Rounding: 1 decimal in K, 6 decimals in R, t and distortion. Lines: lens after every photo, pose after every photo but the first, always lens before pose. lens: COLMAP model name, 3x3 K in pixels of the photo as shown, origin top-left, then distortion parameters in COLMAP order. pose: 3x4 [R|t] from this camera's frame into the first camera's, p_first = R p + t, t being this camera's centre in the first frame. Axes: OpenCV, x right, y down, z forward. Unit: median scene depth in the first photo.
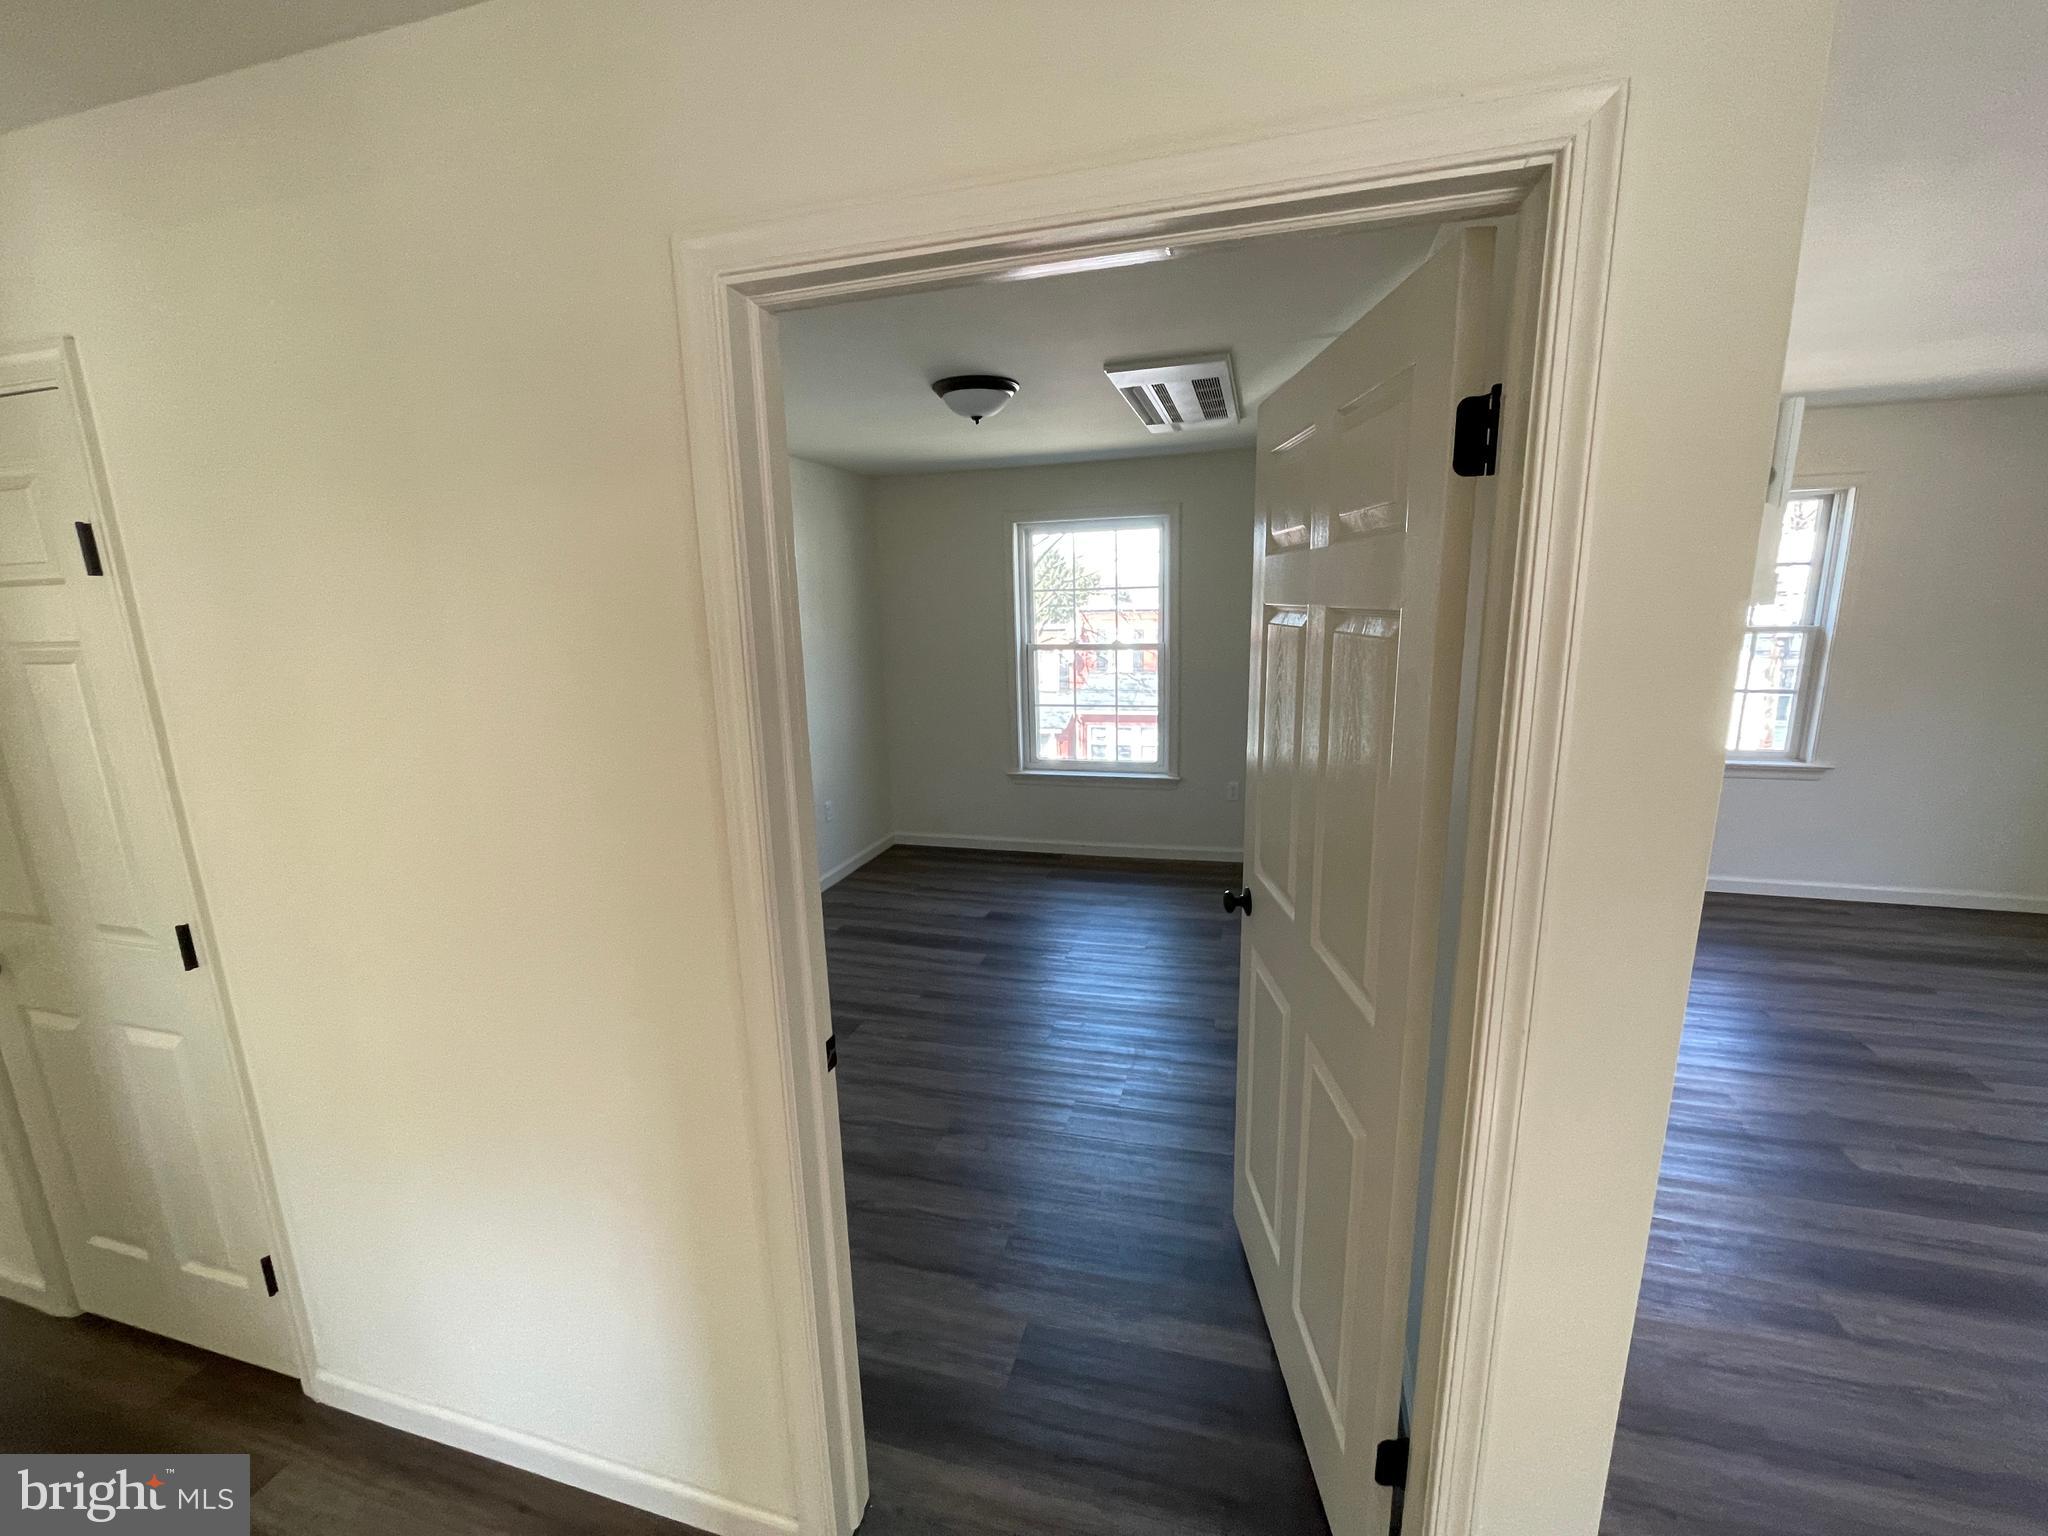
lens RADIAL K [[829.4, 0, 1024.0], [0, 829.4, 768.0], [0, 0, 1]] dist [-0.004087, -0.000895]
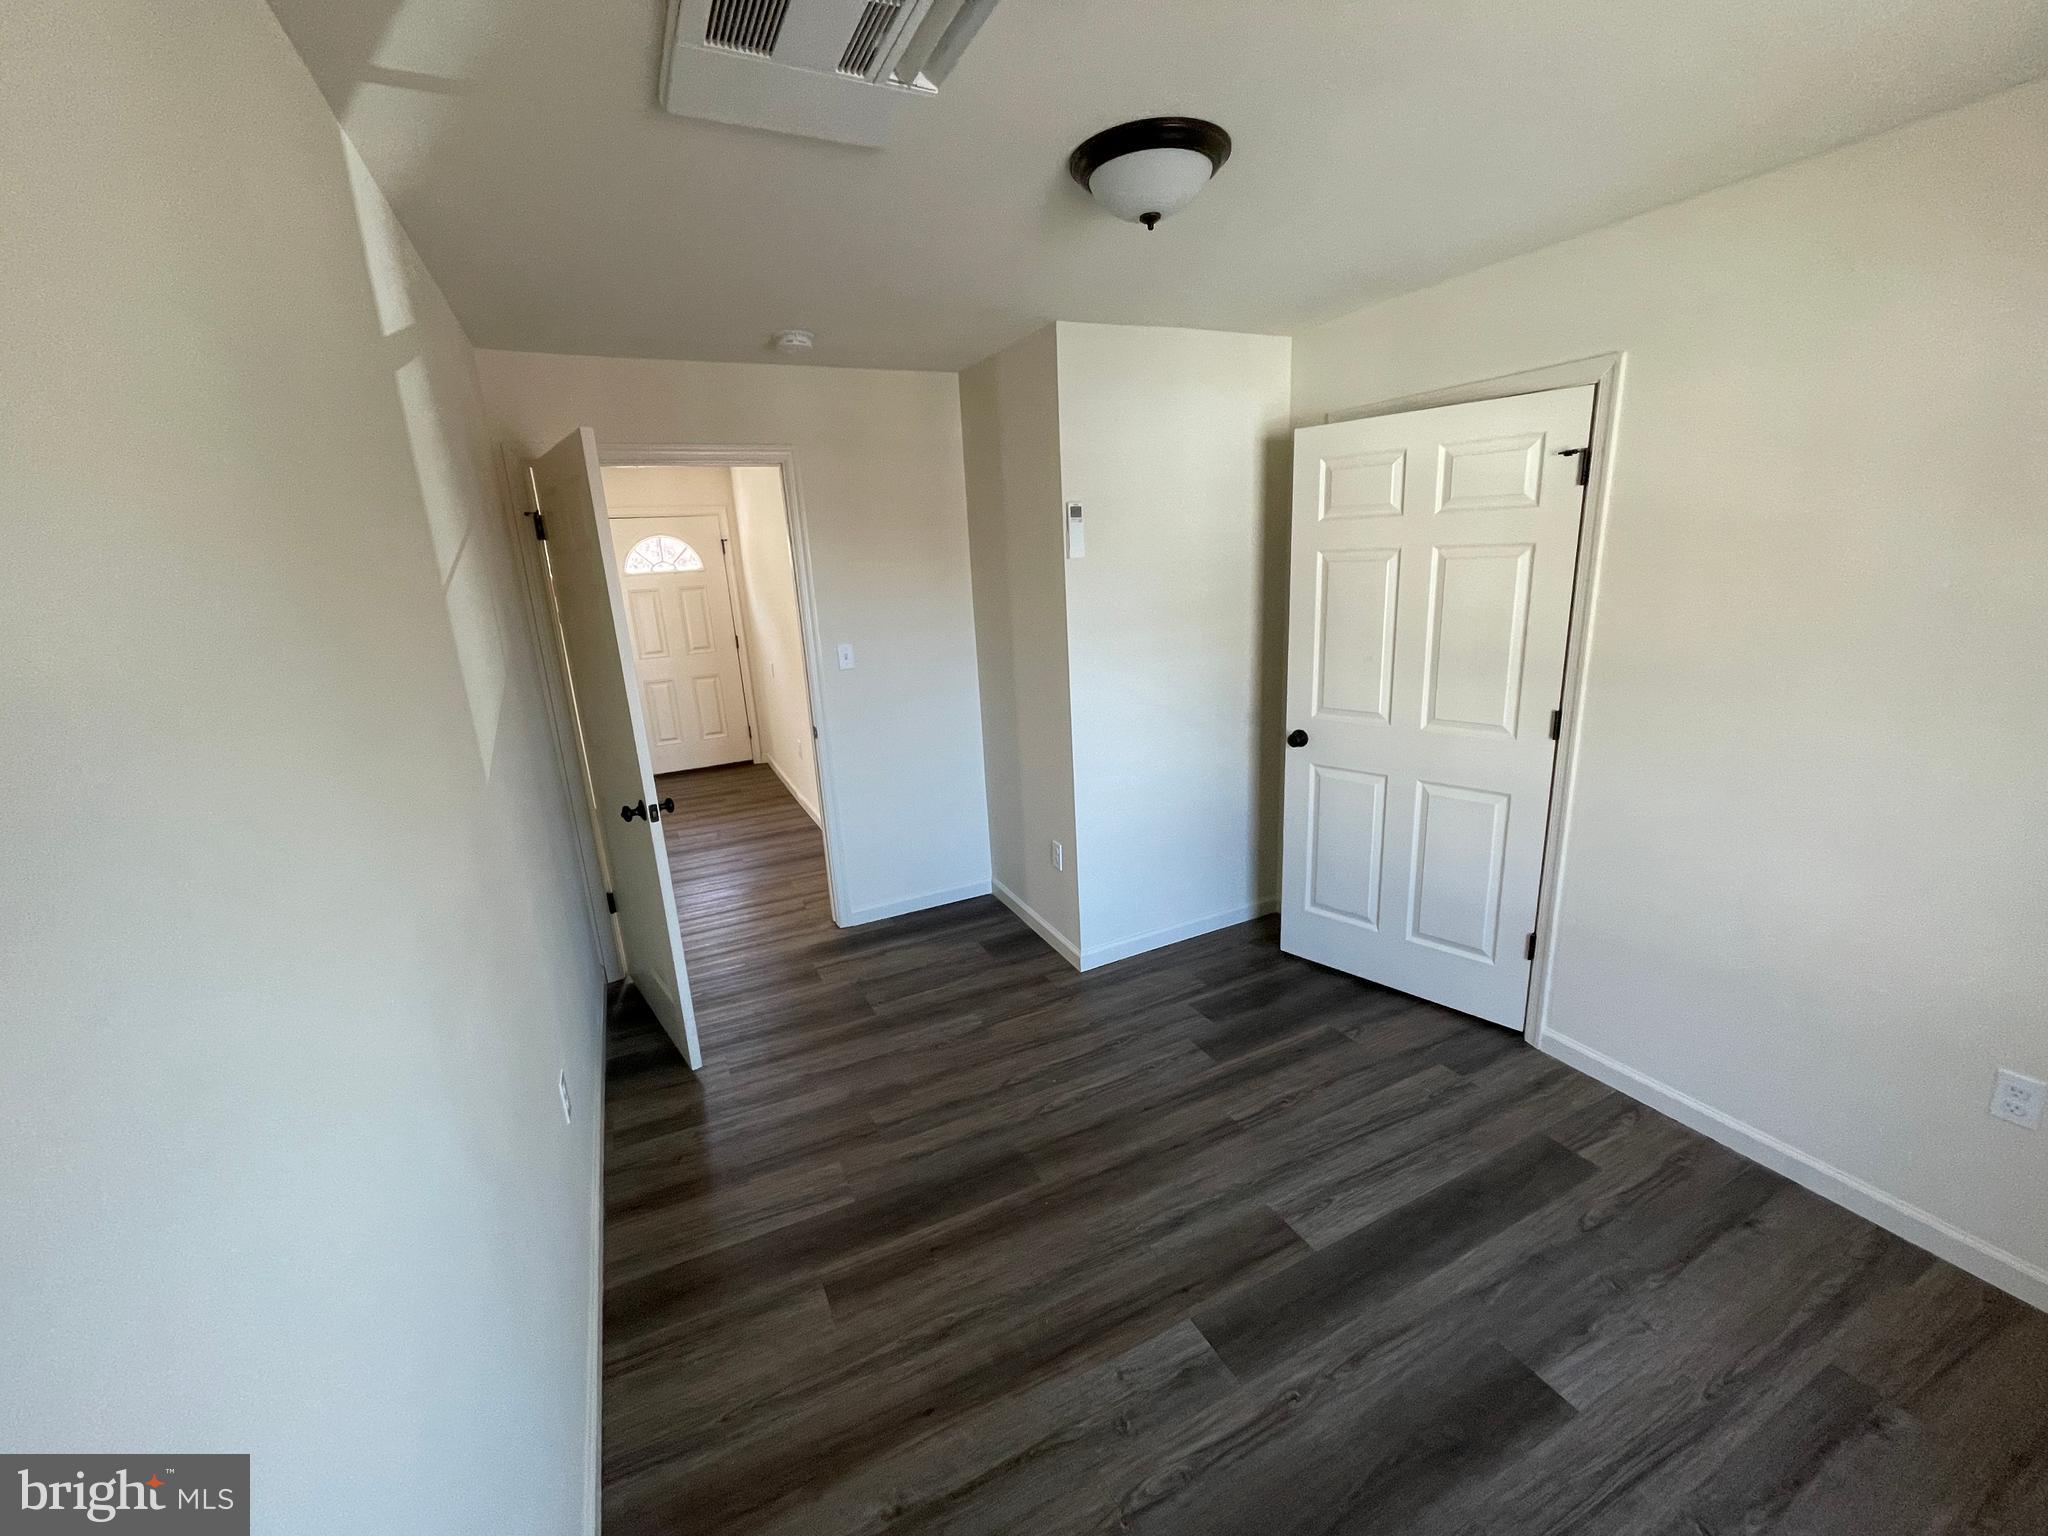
lens RADIAL K [[829.4, 0, 1024.0], [0, 829.4, 768.0], [0, 0, 1]] dist [-0.004087, -0.000895]
pose [[-0.731611, 0.238714, -0.638562, 0.299804], [-0.074376, 0.903148, 0.422838, -0.217201], [0.677654, 0.356846, -0.642998, 0.968698]]
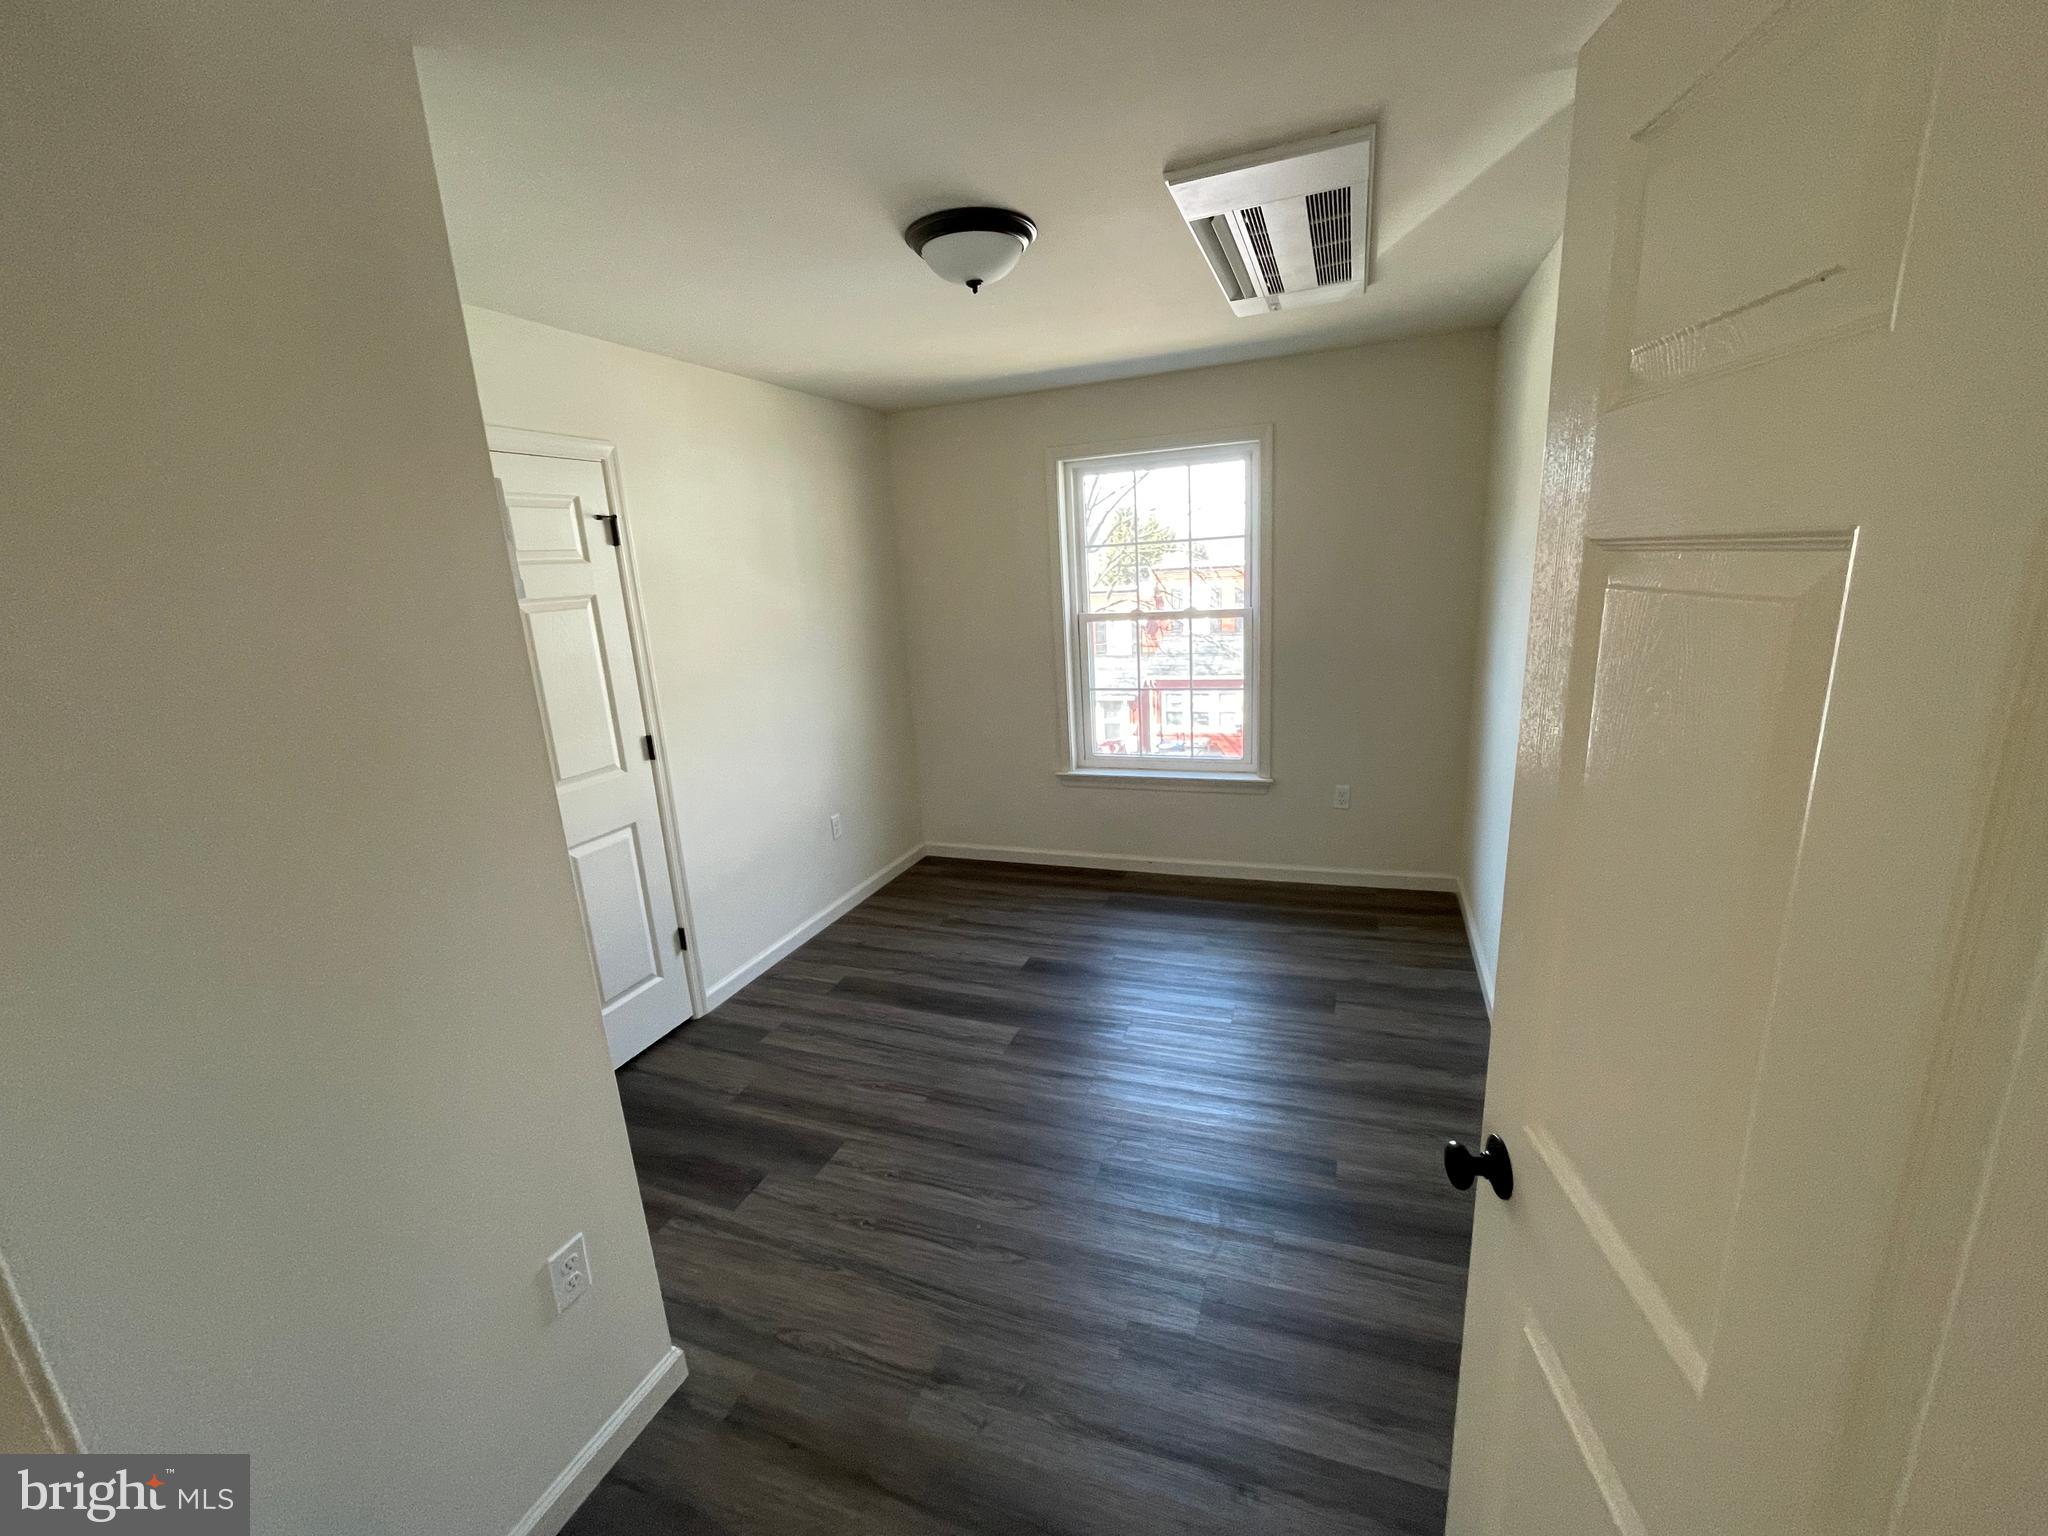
lens RADIAL K [[829.4, 0, 1024.0], [0, 829.4, 768.0], [0, 0, 1]] dist [-0.004087, -0.000895]
pose [[0.995843, -0.010830, -0.090438, 0.026588], [0.014761, 0.998970, 0.042910, -0.041756], [0.089880, -0.044067, 0.994977, 0.220352]]
